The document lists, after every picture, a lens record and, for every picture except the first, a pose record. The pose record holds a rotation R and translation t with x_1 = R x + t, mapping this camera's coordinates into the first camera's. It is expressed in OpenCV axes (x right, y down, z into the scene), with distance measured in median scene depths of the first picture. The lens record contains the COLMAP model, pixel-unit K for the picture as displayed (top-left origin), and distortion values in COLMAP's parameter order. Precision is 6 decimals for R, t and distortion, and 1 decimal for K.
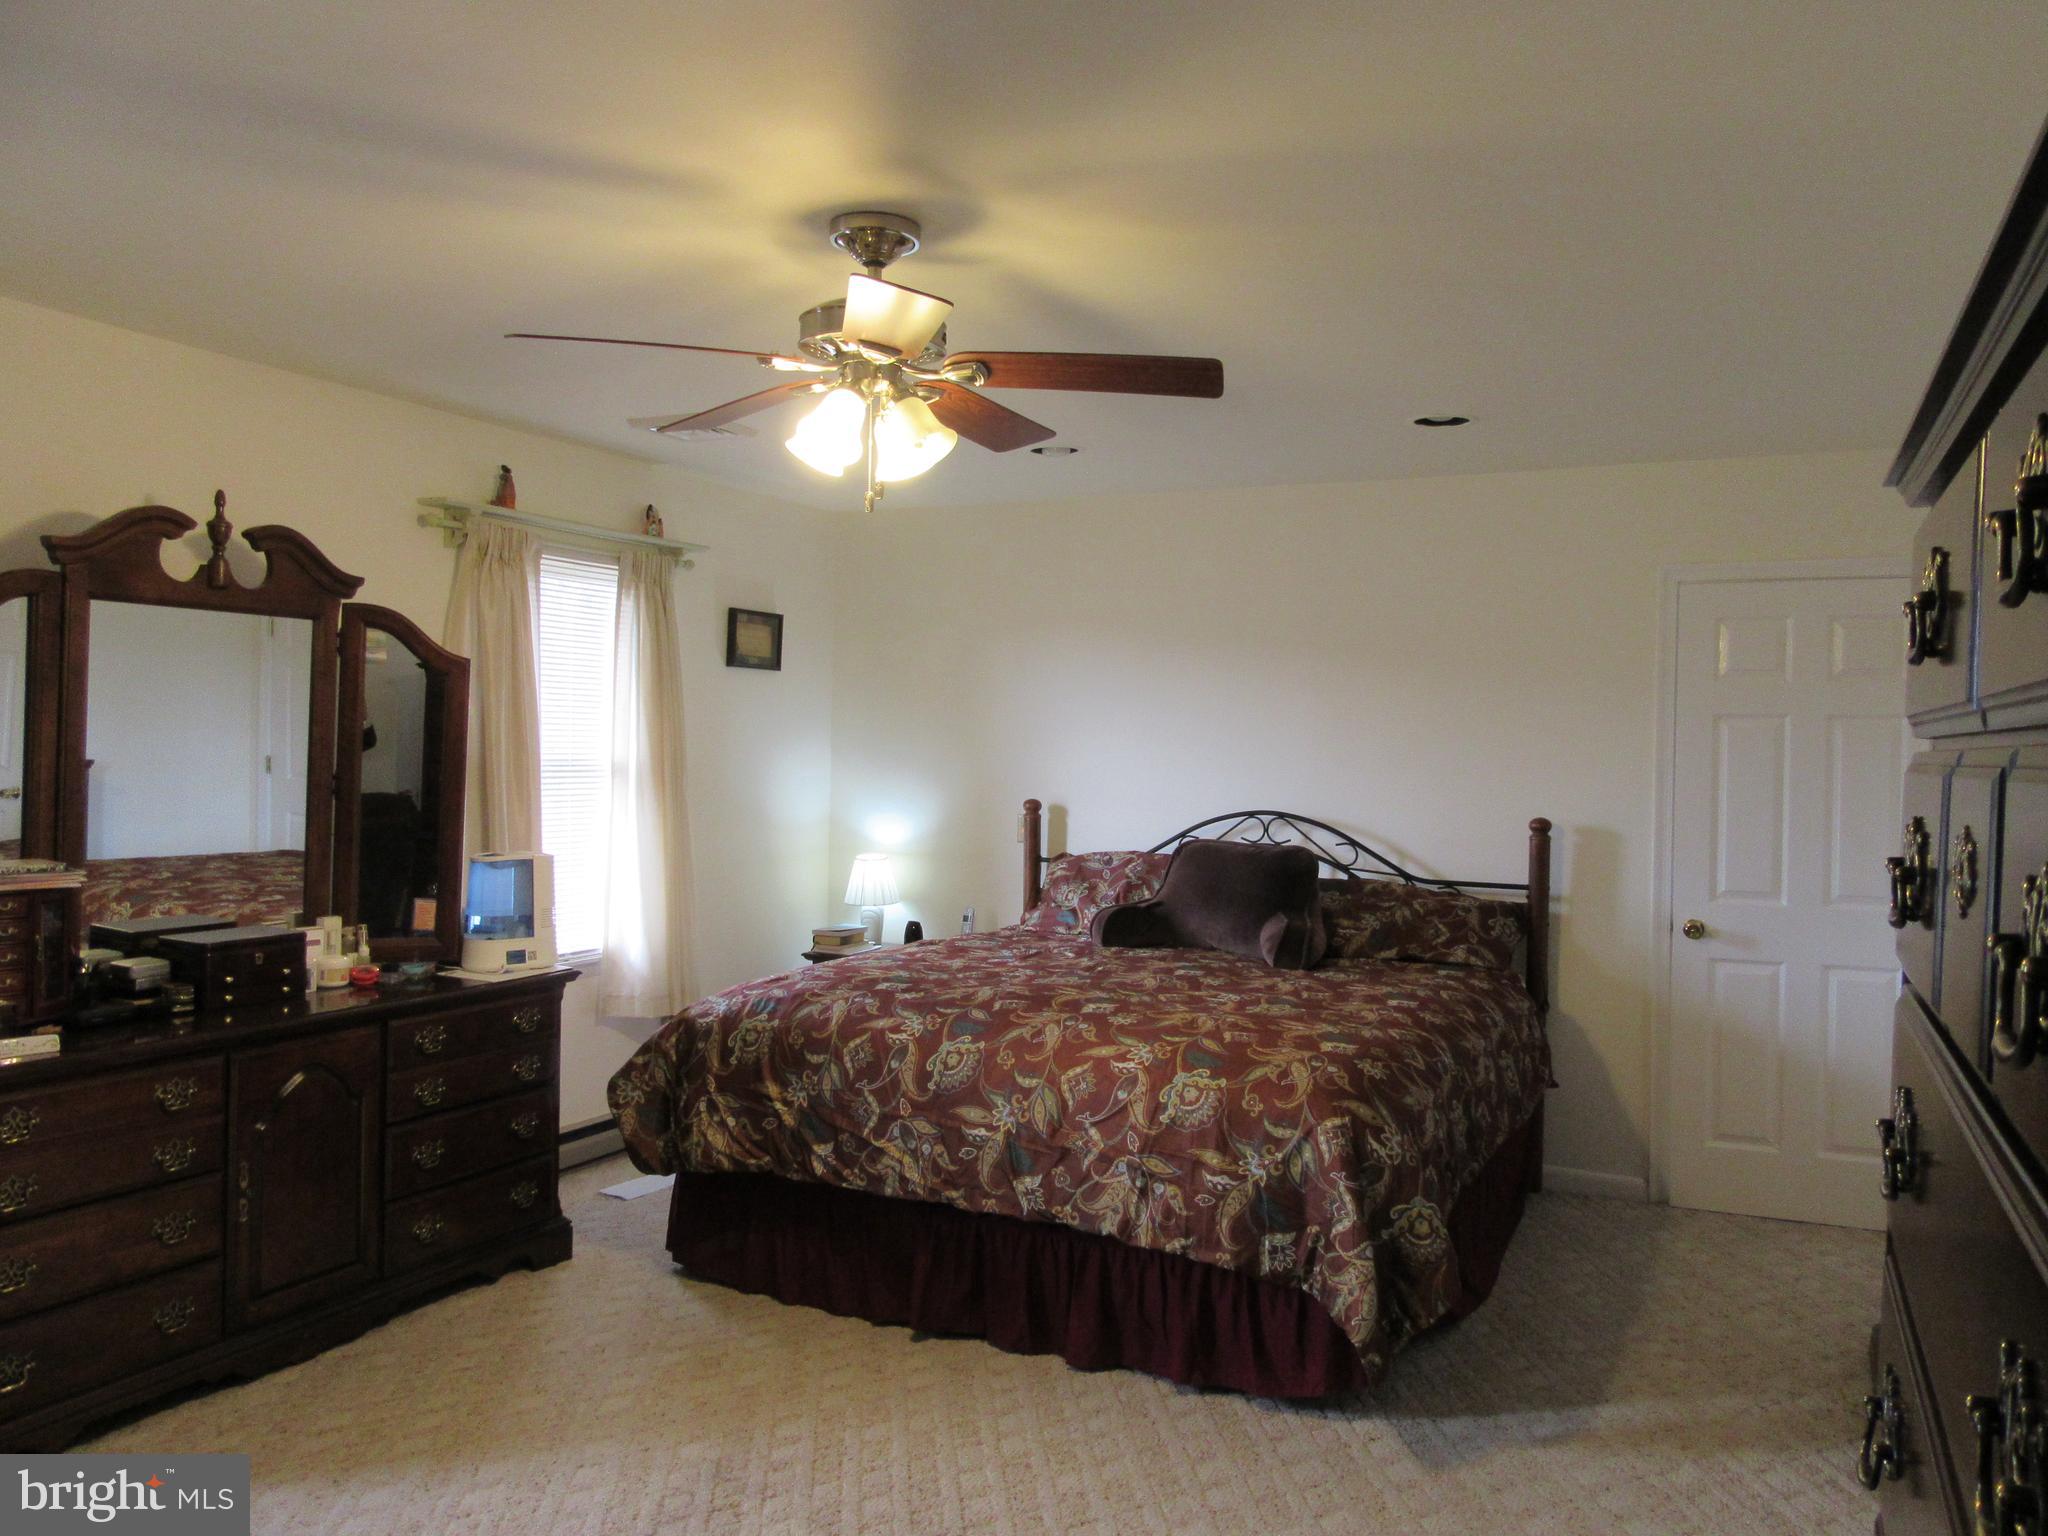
lens RADIAL K [[1522.7, 0, 1024.0], [0, 1522.7, 768.0], [0, 0, 1]] dist [0.003750, 0.002709]
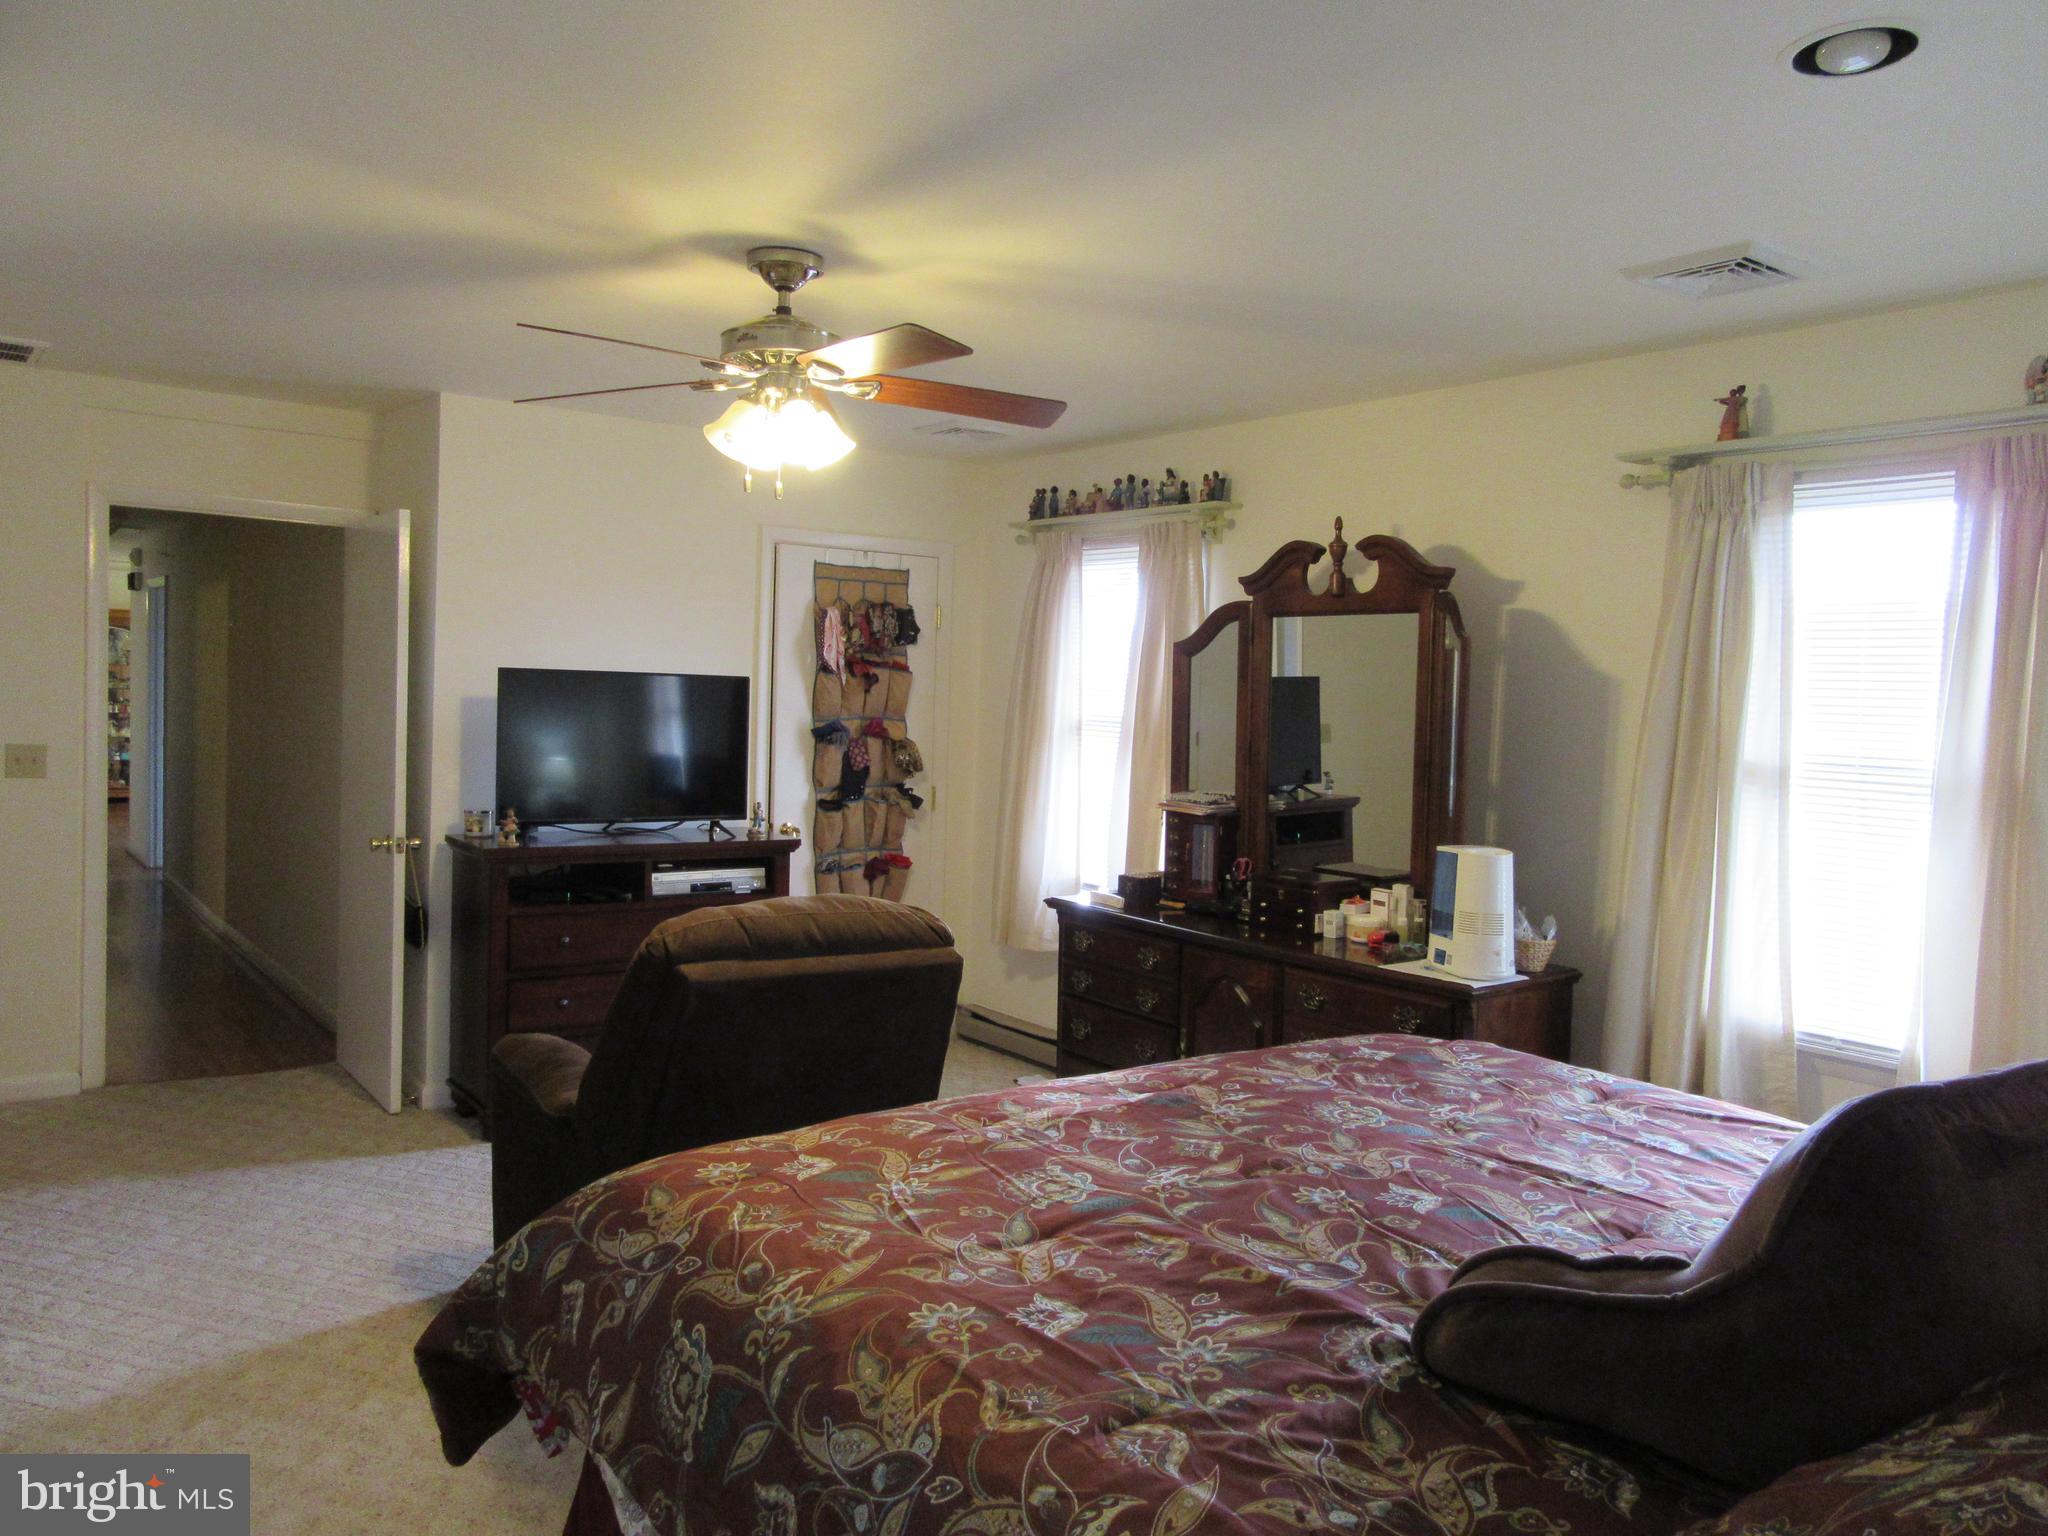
lens RADIAL K [[1522.7, 0, 1024.0], [0, 1522.7, 768.0], [0, 0, 1]] dist [0.003750, 0.002709]
pose [[-0.469945, 0.002136, -0.882693, 0.660578], [-0.058032, 0.997759, 0.033310, -0.005829], [0.880786, 0.066878, -0.468768, 1.328958]]
